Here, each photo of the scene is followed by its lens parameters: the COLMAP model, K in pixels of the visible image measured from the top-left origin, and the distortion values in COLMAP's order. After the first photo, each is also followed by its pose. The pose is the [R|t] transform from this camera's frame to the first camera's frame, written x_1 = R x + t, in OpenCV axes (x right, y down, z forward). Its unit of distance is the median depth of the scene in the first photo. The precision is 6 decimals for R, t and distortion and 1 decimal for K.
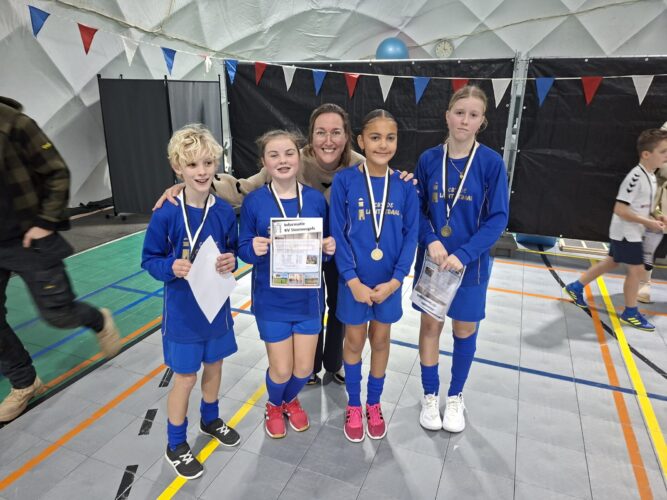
lens RADIAL K [[463.7, 0, 334.0], [0, 463.7, 252.4], [0, 0, 1]] dist [0.062001, -0.060794]
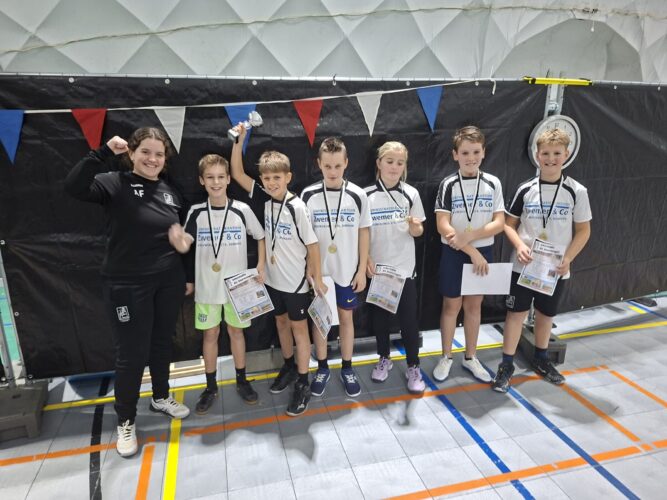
lens RADIAL K [[463.7, 0, 334.0], [0, 463.7, 252.4], [0, 0, 1]] dist [0.062001, -0.060794]
pose [[0.802112, -0.180463, 0.569253, 0.377830], [0.214006, 0.976799, 0.008114, -0.122985], [-0.557510, 0.115316, 0.822122, 0.330140]]
